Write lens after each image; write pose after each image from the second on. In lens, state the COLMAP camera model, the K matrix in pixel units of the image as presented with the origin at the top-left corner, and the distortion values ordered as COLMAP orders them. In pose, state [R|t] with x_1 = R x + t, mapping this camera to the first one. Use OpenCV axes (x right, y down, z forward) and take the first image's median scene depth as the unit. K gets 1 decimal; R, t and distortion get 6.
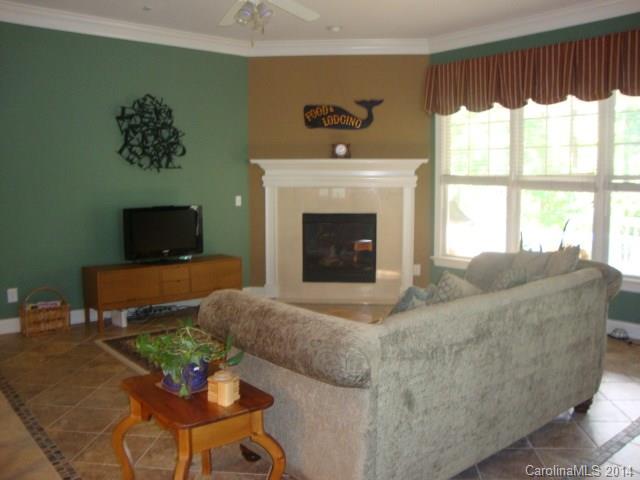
lens RADIAL K [[572.6, 0, 321.4], [0, 572.6, 228.4], [0, 0, 1]] dist [-0.213324, 0.220759]
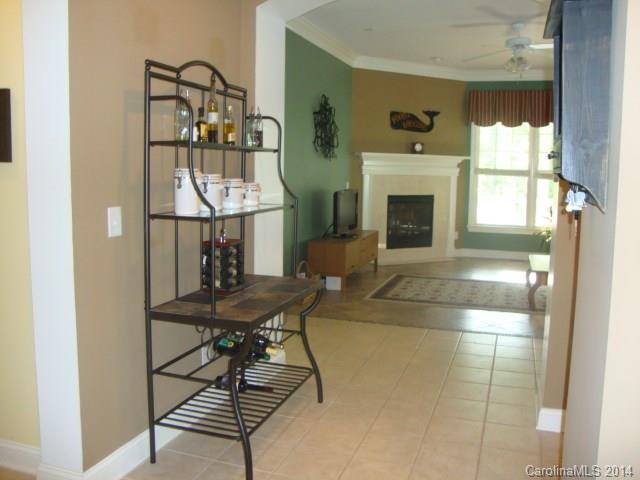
lens RADIAL K [[572.6, 0, 321.4], [0, 572.6, 228.4], [0, 0, 1]] dist [-0.213324, 0.220759]
pose [[0.856179, -0.037638, 0.515306, -0.842258], [0.023487, 0.999147, 0.033954, 0.000627], [-0.516145, -0.016968, 0.856333, -0.019610]]
